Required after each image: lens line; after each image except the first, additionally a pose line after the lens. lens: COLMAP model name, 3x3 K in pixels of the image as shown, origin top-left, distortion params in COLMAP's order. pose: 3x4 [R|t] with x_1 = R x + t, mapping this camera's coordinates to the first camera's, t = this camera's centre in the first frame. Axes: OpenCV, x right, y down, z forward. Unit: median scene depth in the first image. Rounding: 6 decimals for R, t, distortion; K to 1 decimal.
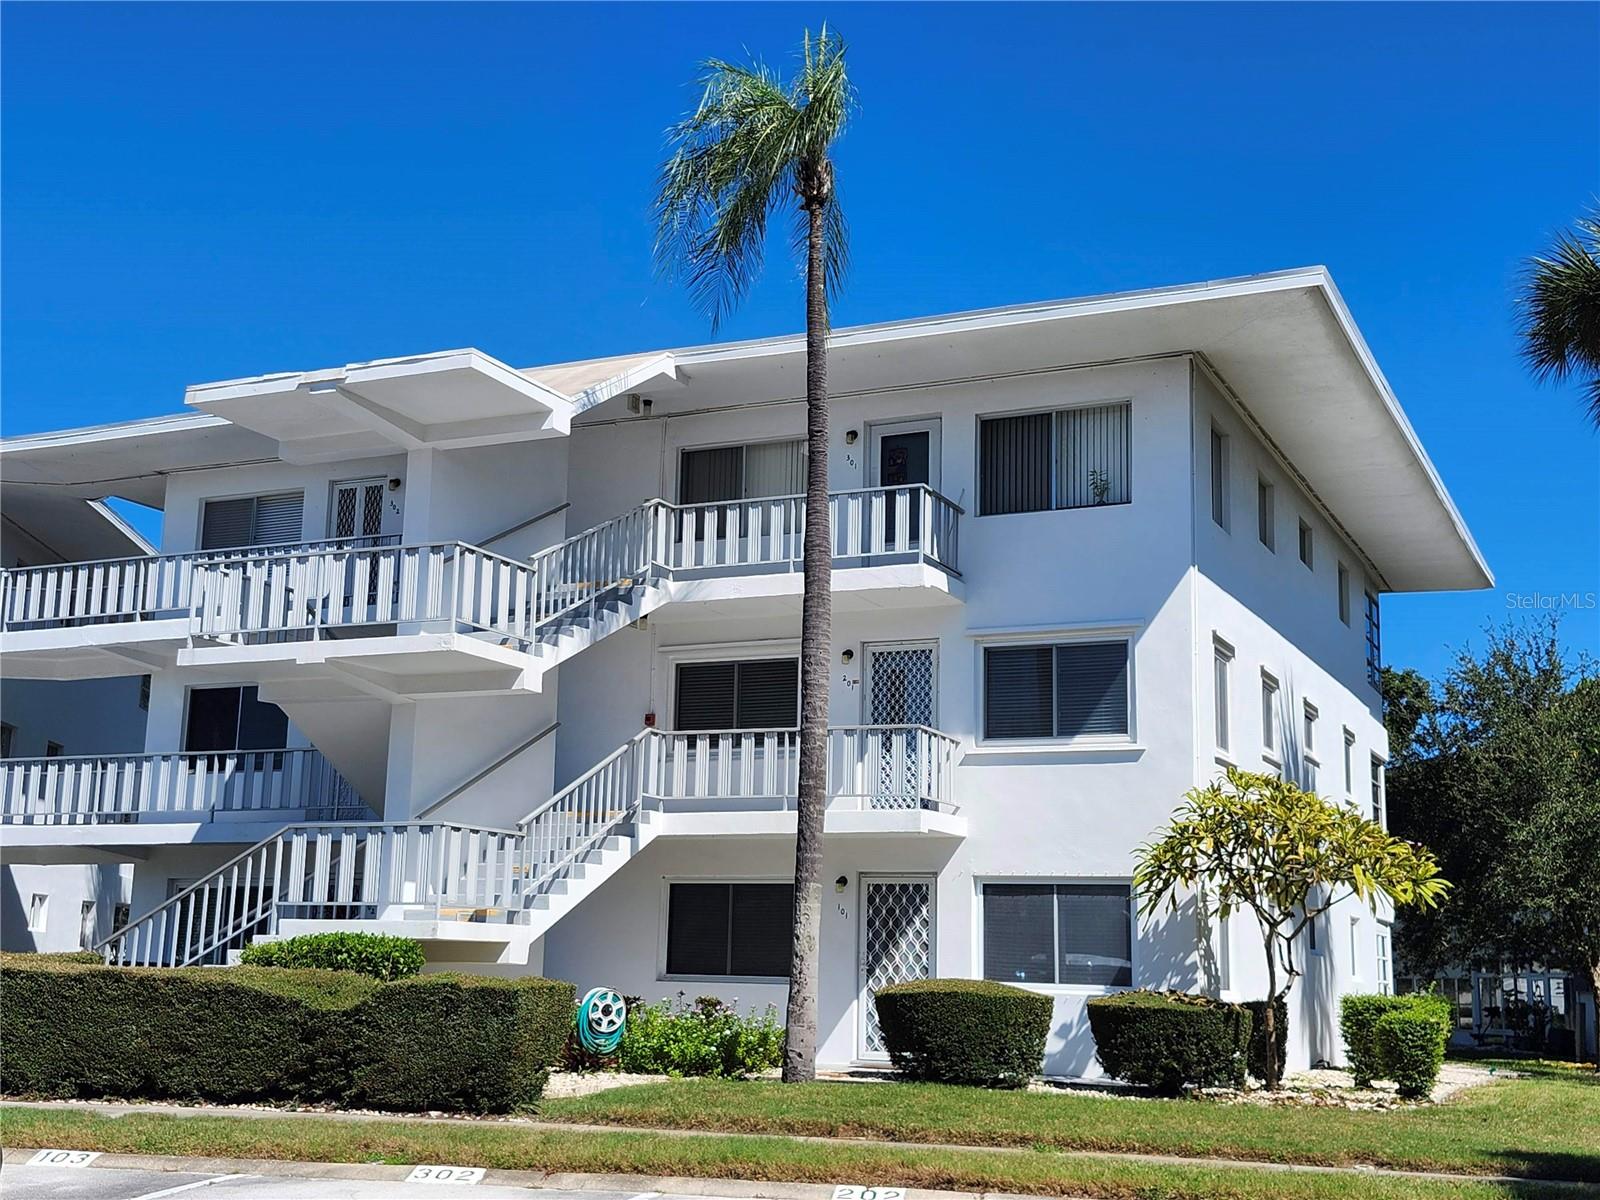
lens RADIAL K [[1898.5, 0, 800.0], [0, 1898.5, 600.0], [0, 0, 1]] dist [0.115053, 0.001429]
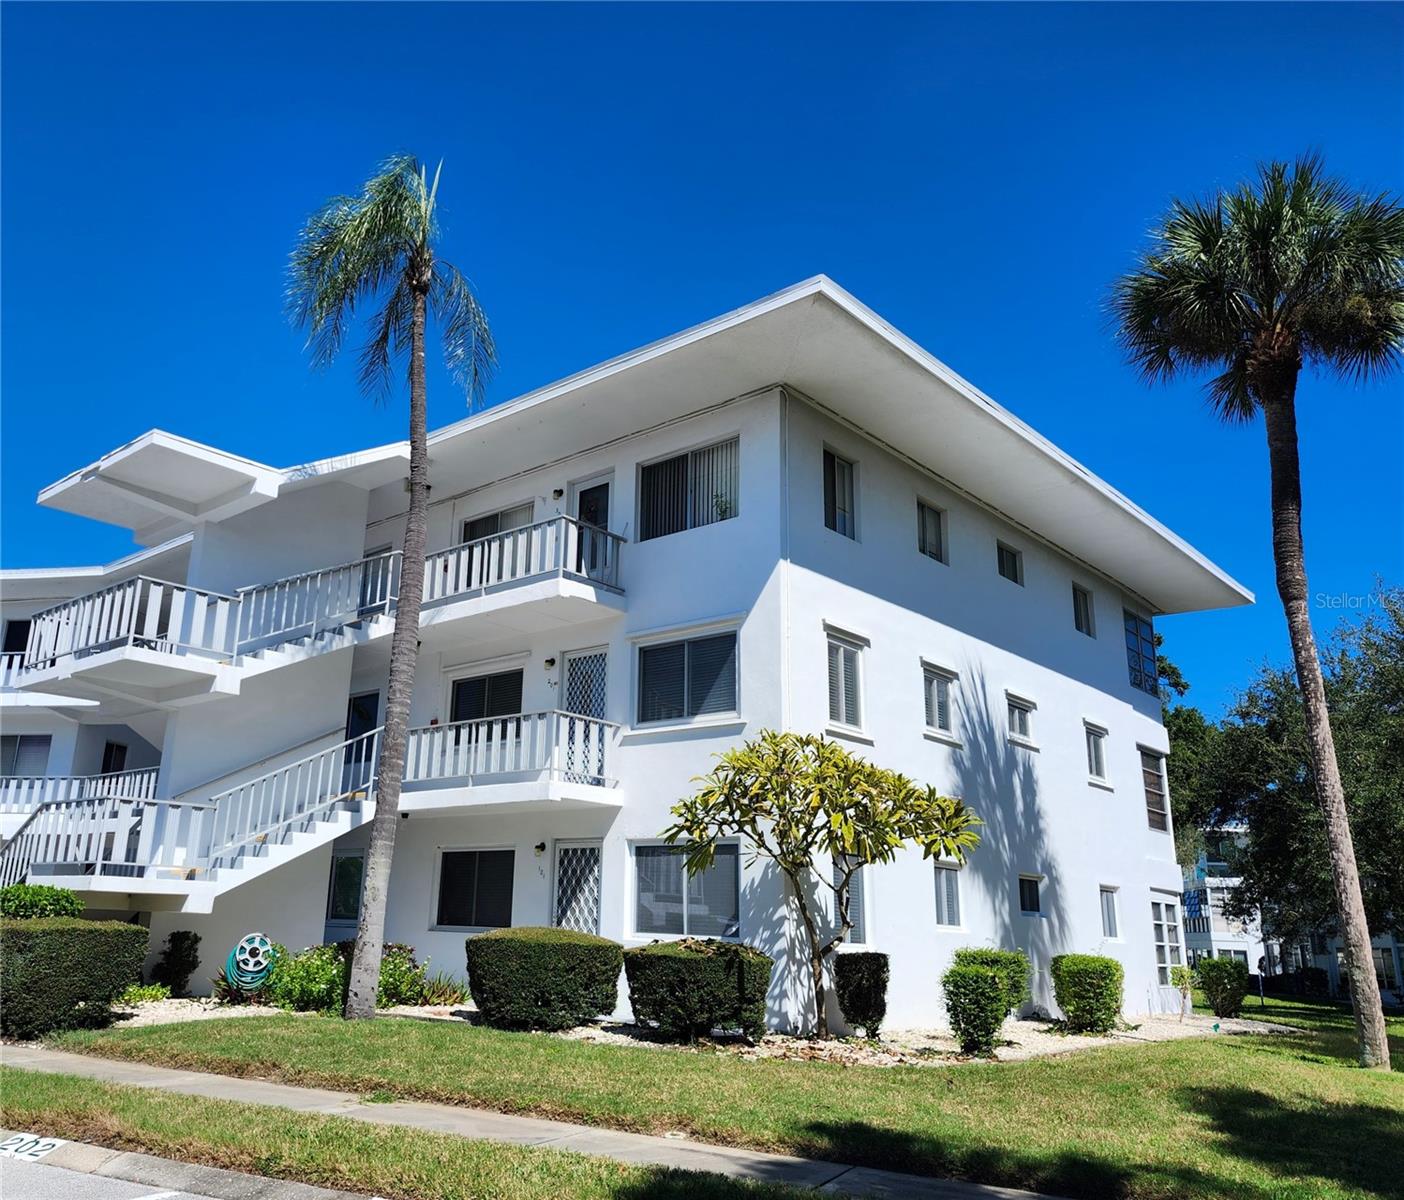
lens RADIAL K [[1122.6, 0, 627.2], [0, 1122.6, 584.7], [0, 0, 1]] dist [0.123377, -0.148740]
pose [[0.947827, -0.081026, -0.308317, 0.320200], [0.046814, 0.992052, -0.116797, 0.069987], [0.315330, 0.096270, 0.944086, 0.324328]]
